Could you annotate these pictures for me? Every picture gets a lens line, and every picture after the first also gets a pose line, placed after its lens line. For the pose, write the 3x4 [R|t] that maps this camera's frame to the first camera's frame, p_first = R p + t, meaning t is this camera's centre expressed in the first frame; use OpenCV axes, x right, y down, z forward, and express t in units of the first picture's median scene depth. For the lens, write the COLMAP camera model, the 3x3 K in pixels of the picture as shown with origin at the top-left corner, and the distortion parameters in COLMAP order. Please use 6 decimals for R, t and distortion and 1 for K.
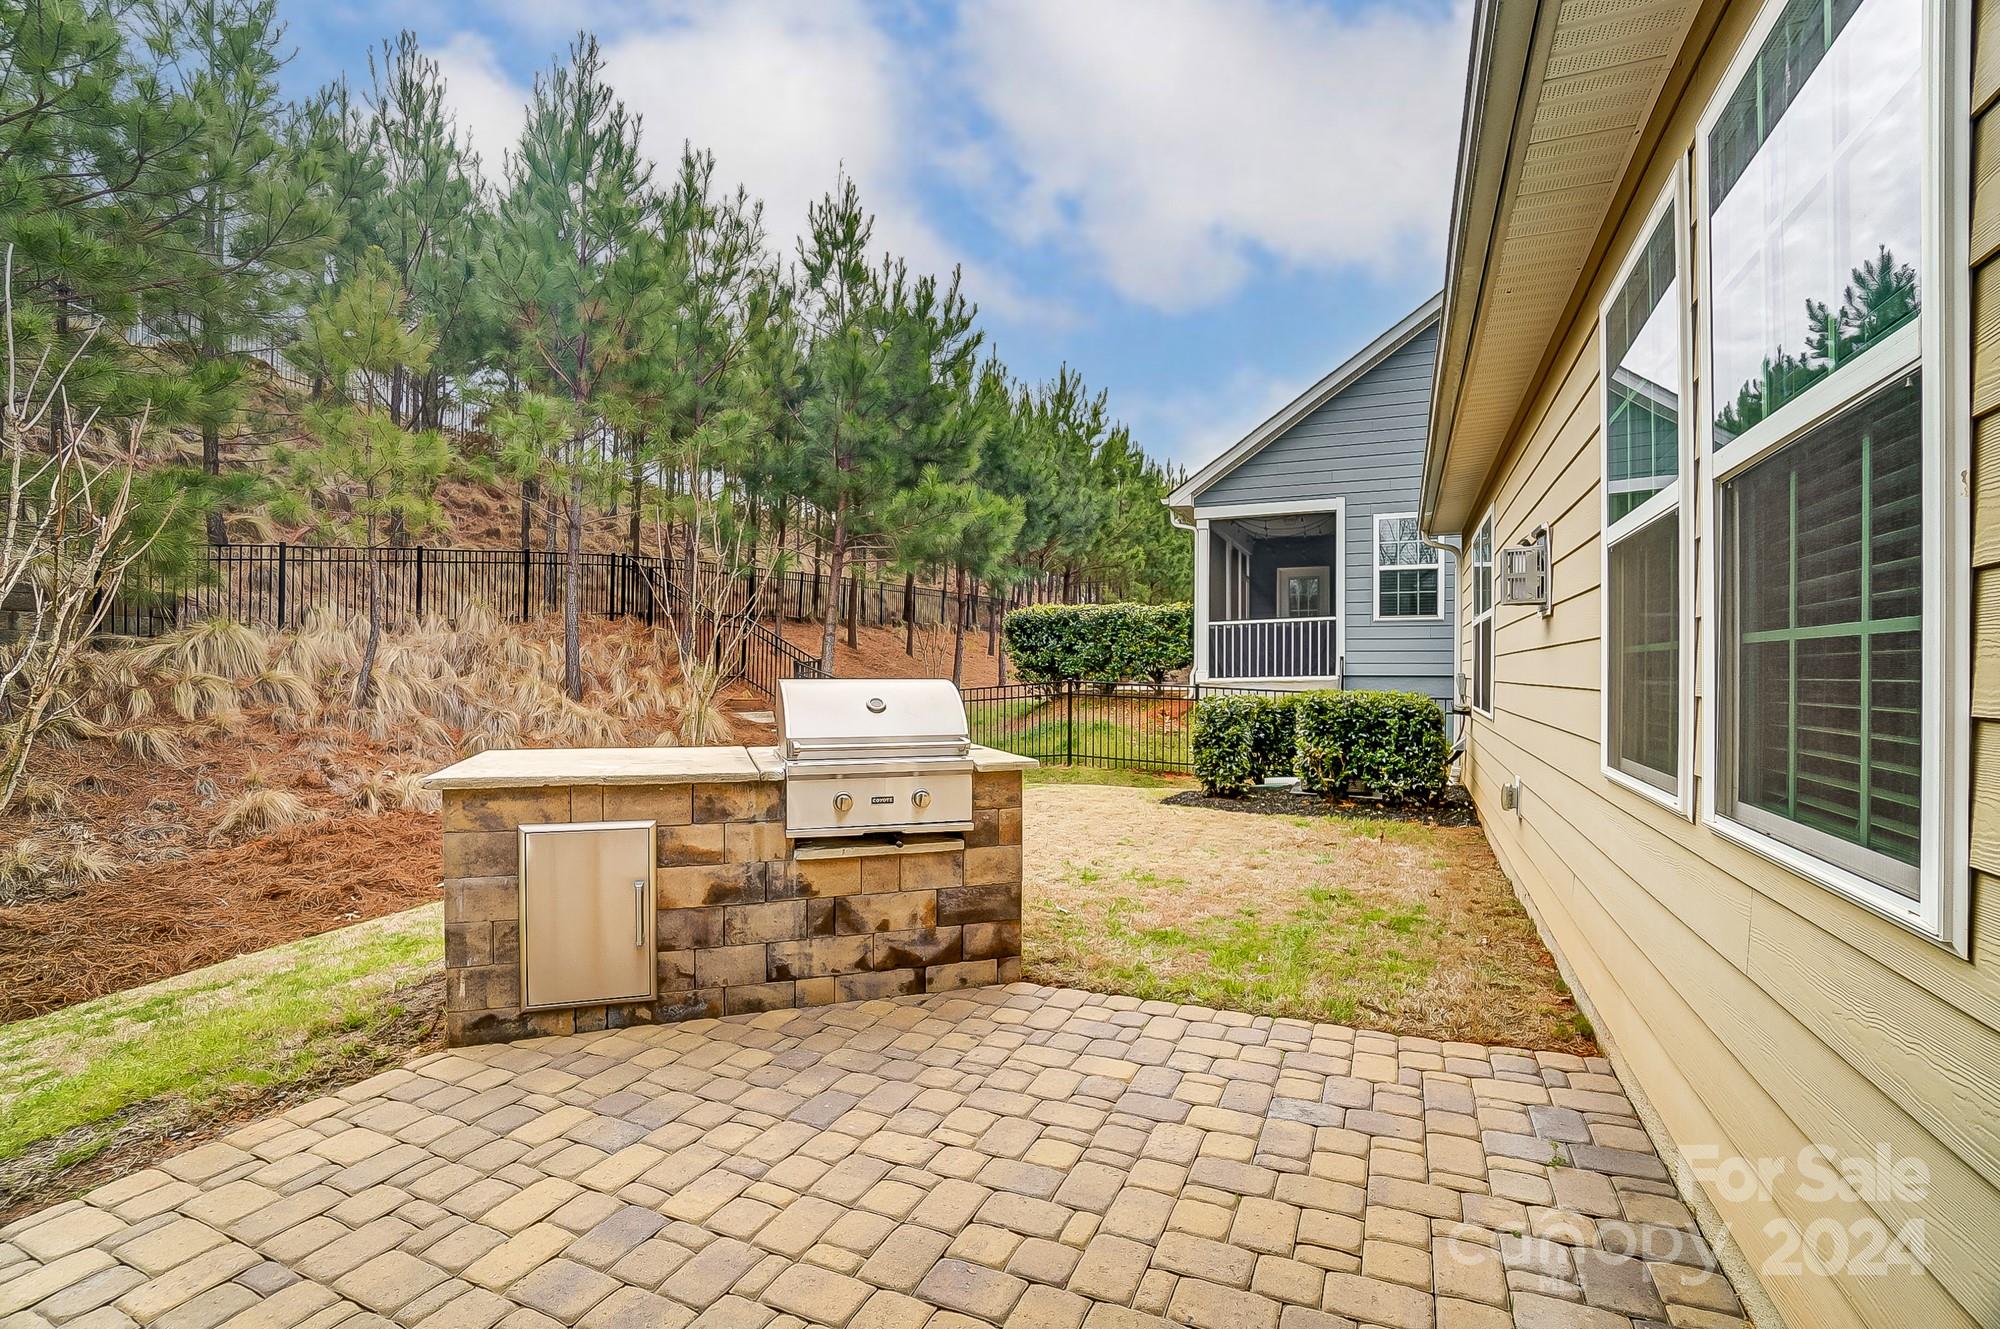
lens RADIAL K [[894.7, 0, 975.9], [0, 894.7, 680.8], [0, 0, 1]] dist [-0.049053, 0.014542]
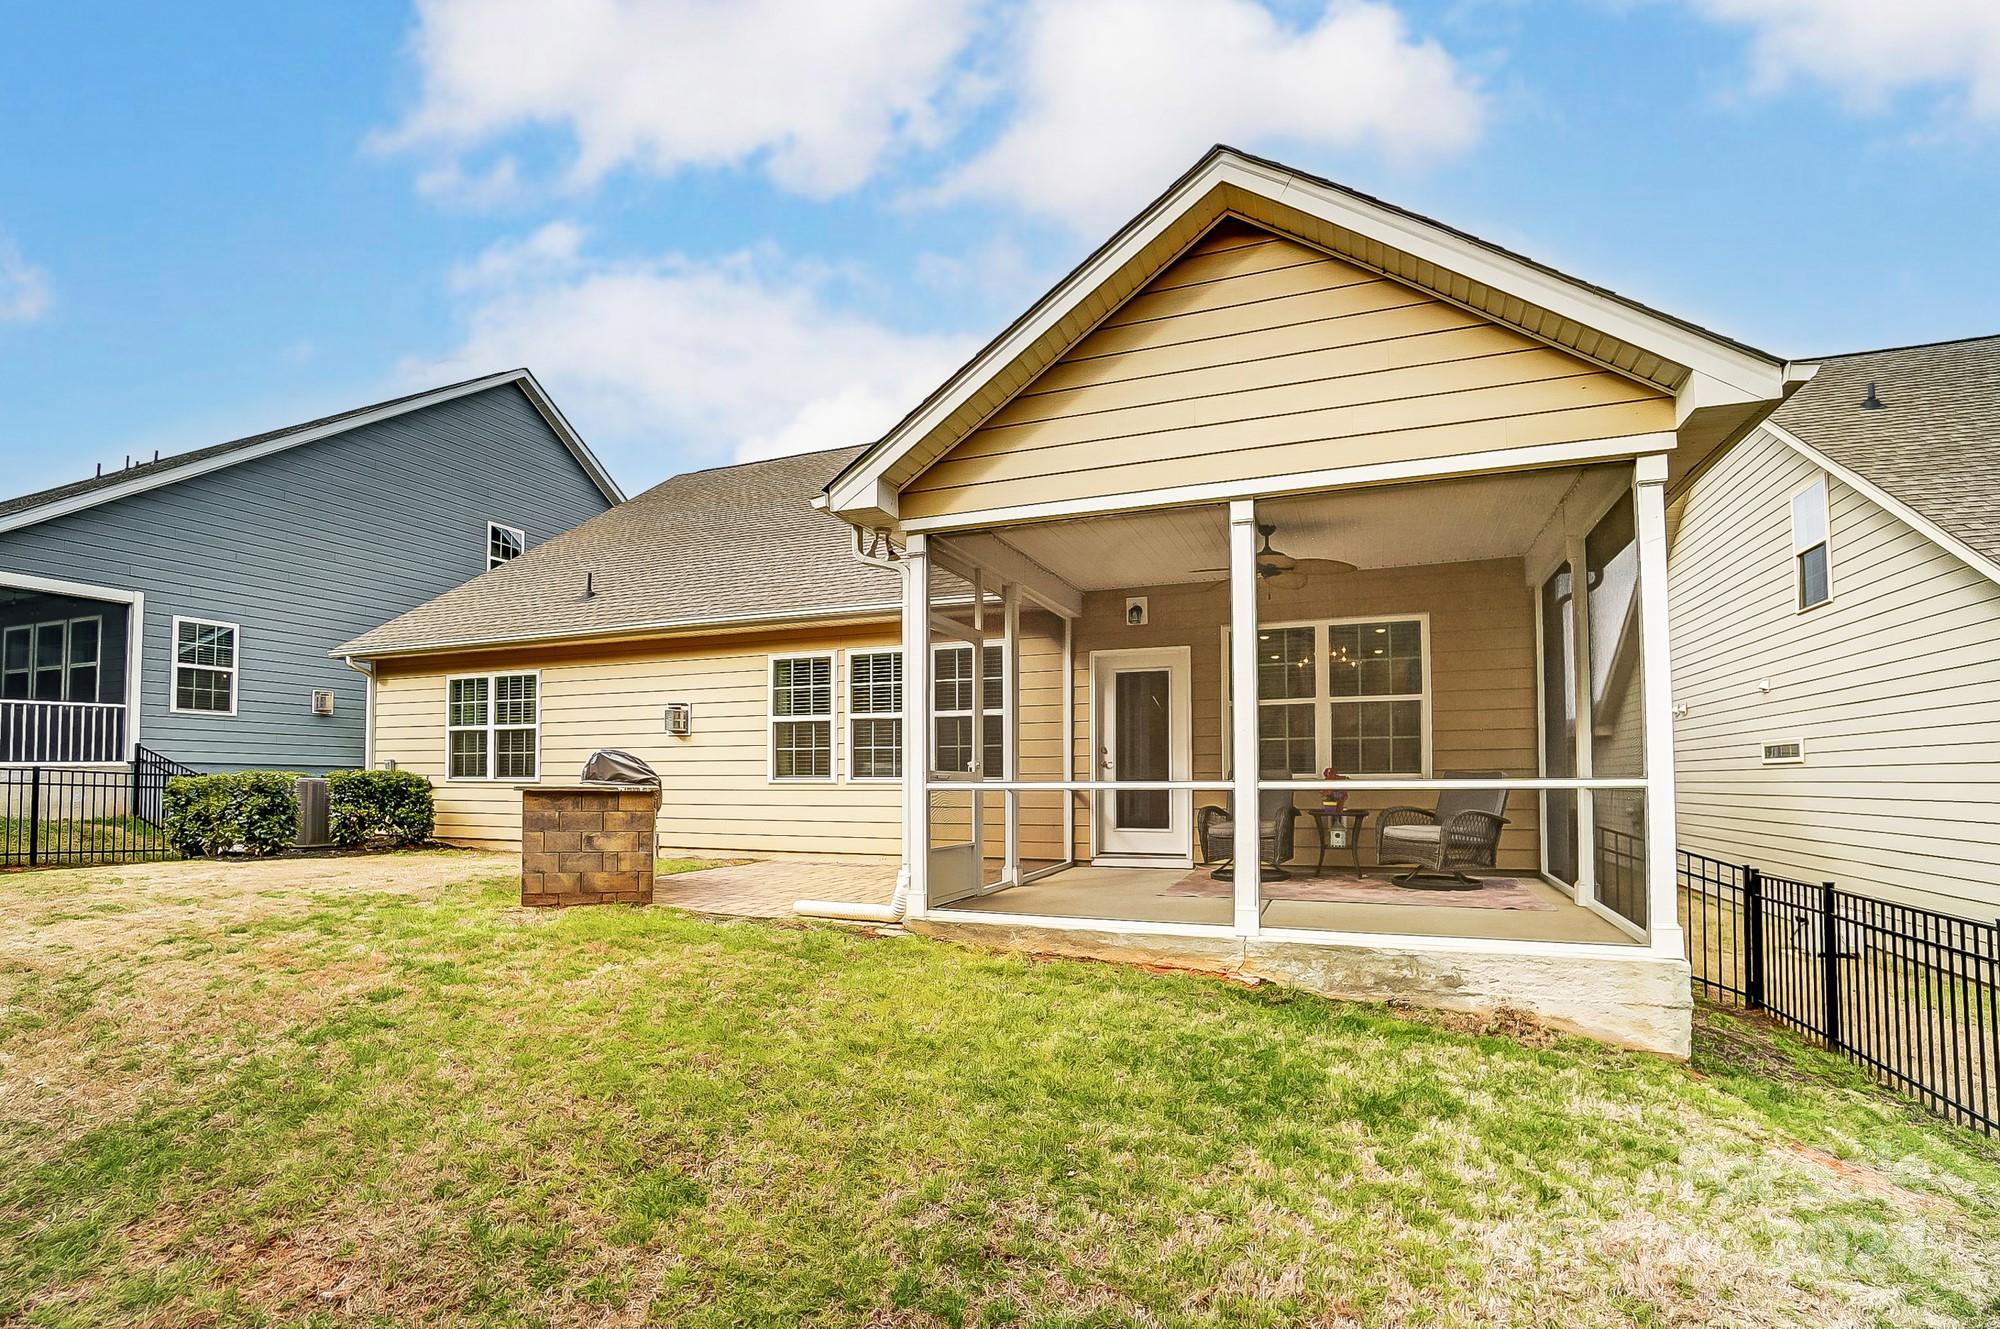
lens RADIAL K [[894.7, 0, 1006.5], [0, 894.7, 768.1], [0, 0, 1]] dist [-0.049053, 0.014542]
pose [[-0.086719, 0.015216, 0.996117, -1.080040], [0.007236, 0.999867, -0.014643, 0.037459], [-0.996207, 0.005938, -0.086818, 0.106232]]
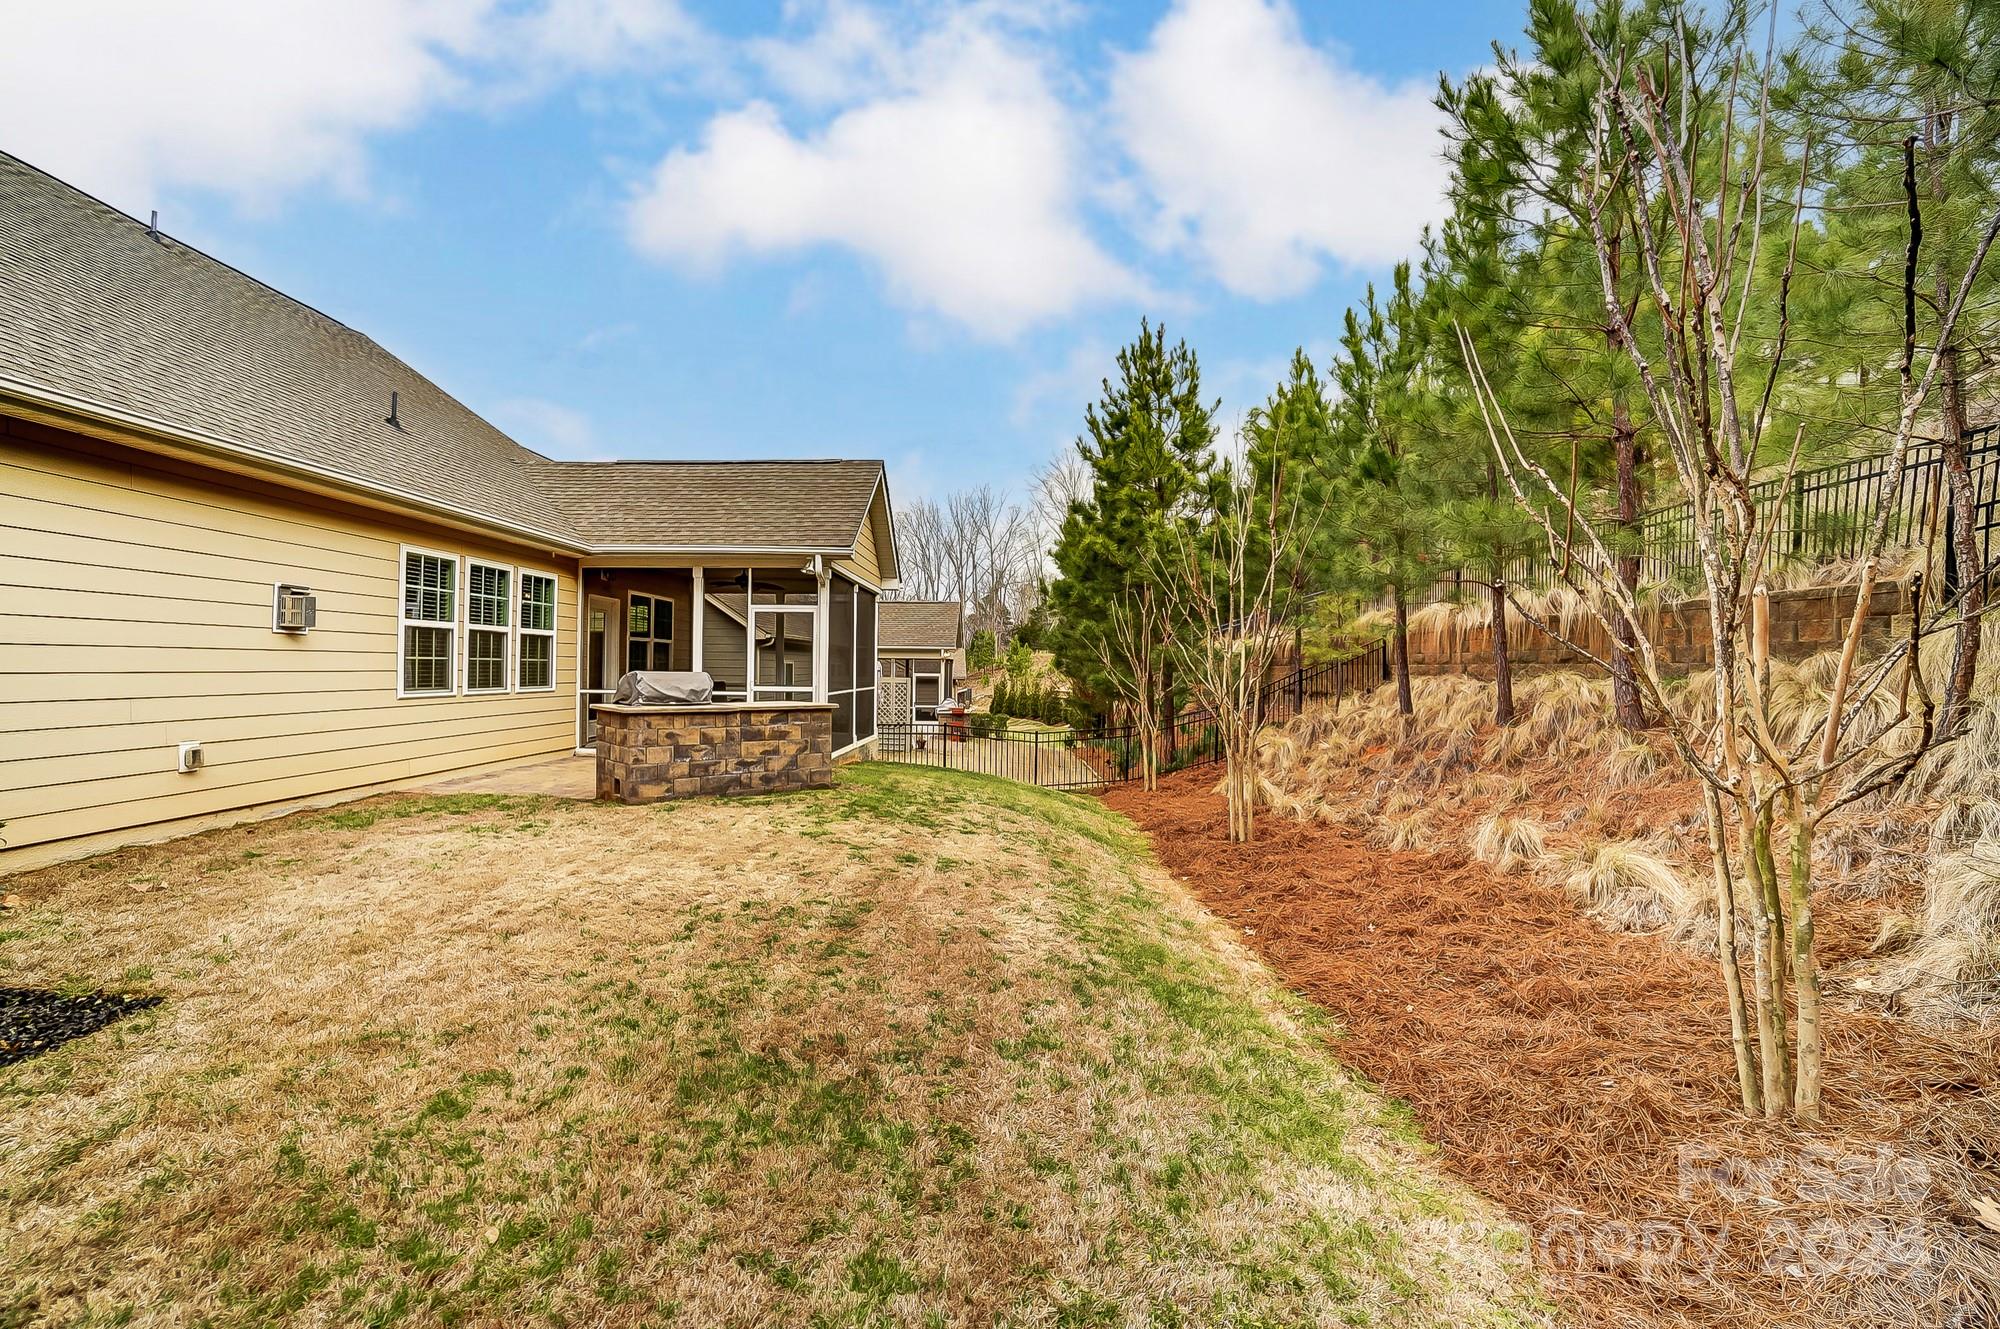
lens RADIAL K [[894.7, 0, 978.4], [0, 894.7, 664.5], [0, 0, 1]] dist [-0.049053, 0.014542]
pose [[-0.923793, 0.012944, -0.382672, 0.021763], [0.013515, 0.999908, 0.001197, 0.004524], [0.382653, -0.004066, -0.923883, 1.607019]]
